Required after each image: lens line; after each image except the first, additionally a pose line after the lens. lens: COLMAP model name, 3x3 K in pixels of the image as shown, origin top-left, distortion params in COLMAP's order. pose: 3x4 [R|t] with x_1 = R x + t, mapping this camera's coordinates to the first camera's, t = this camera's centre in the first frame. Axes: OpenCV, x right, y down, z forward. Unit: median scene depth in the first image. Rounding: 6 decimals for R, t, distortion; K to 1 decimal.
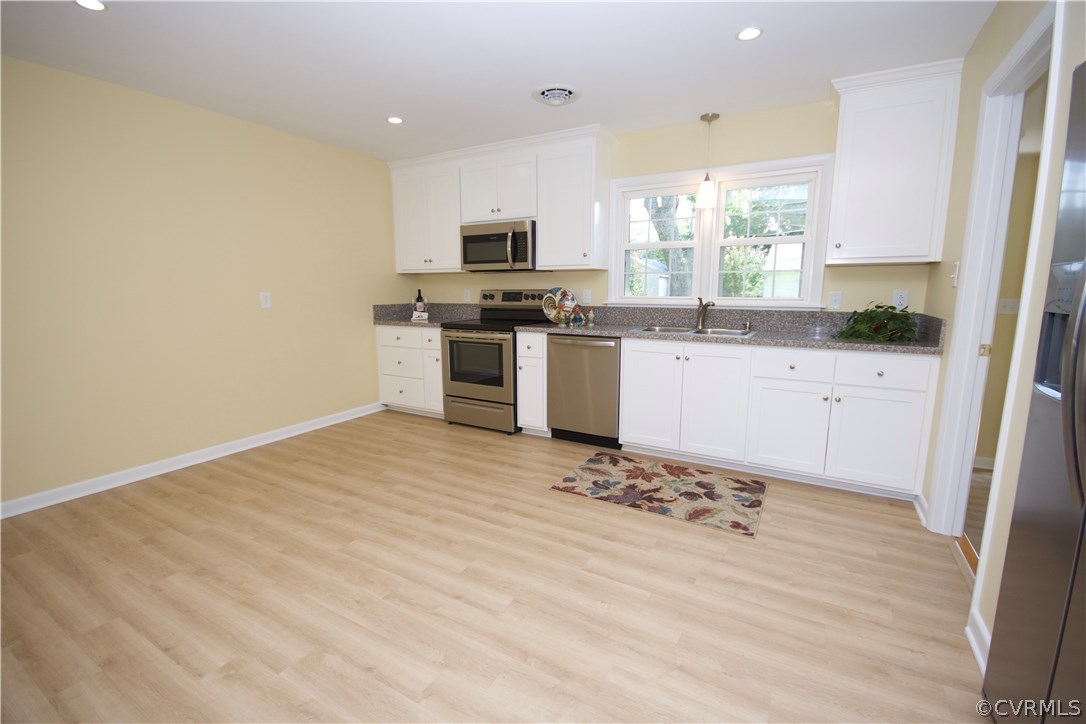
lens RADIAL K [[474.8, 0, 541.9], [0, 474.8, 365.6], [0, 0, 1]] dist [-0.000285, -0.008553]
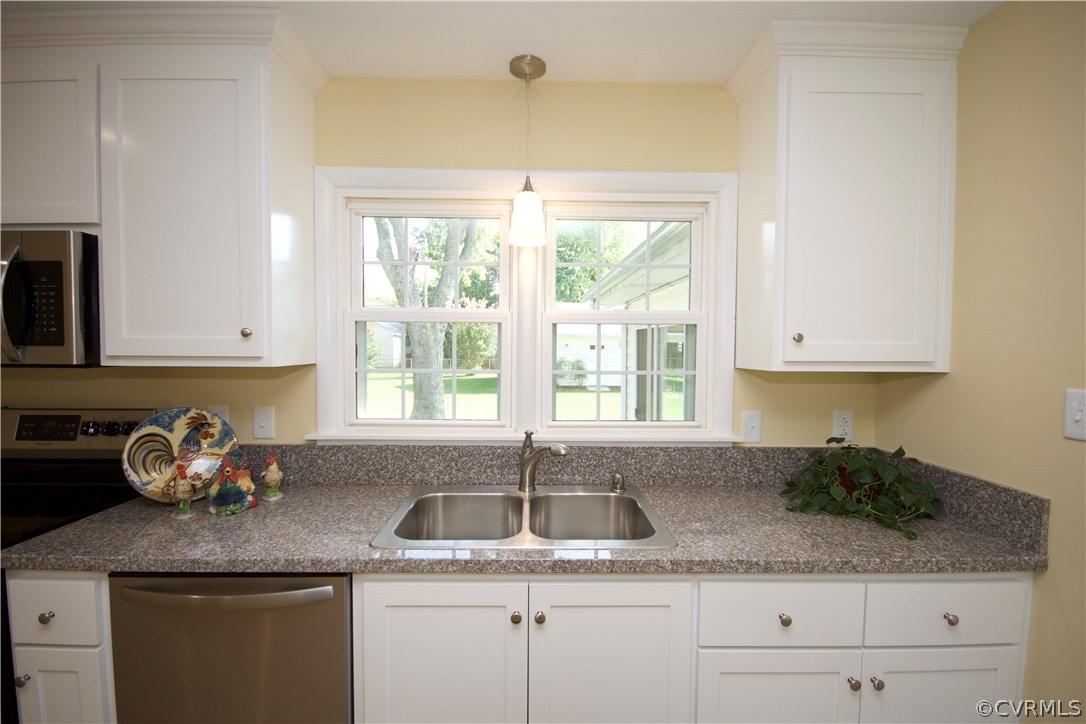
lens RADIAL K [[474.8, 0, 540.3], [0, 474.8, 362.9], [0, 0, 1]] dist [-0.000285, -0.008553]
pose [[0.855971, -0.012746, 0.516866, 0.106397], [0.075623, 0.992031, -0.100774, -0.167888], [-0.511463, 0.125347, 0.850114, 0.611993]]
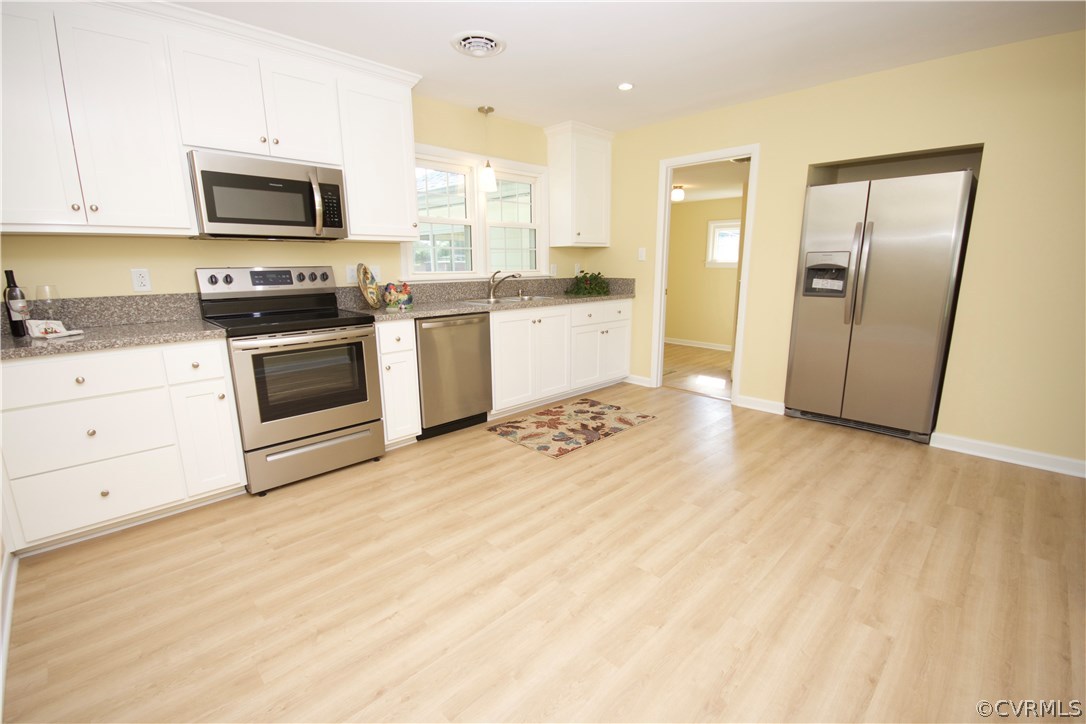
lens RADIAL K [[474.8, 0, 546.2], [0, 474.8, 364.1], [0, 0, 1]] dist [-0.000285, -0.008553]
pose [[0.267619, -0.203184, 0.941858, -0.790748], [0.163551, 0.972907, 0.163411, -0.096557], [-0.949543, 0.110310, 0.293599, 0.598537]]
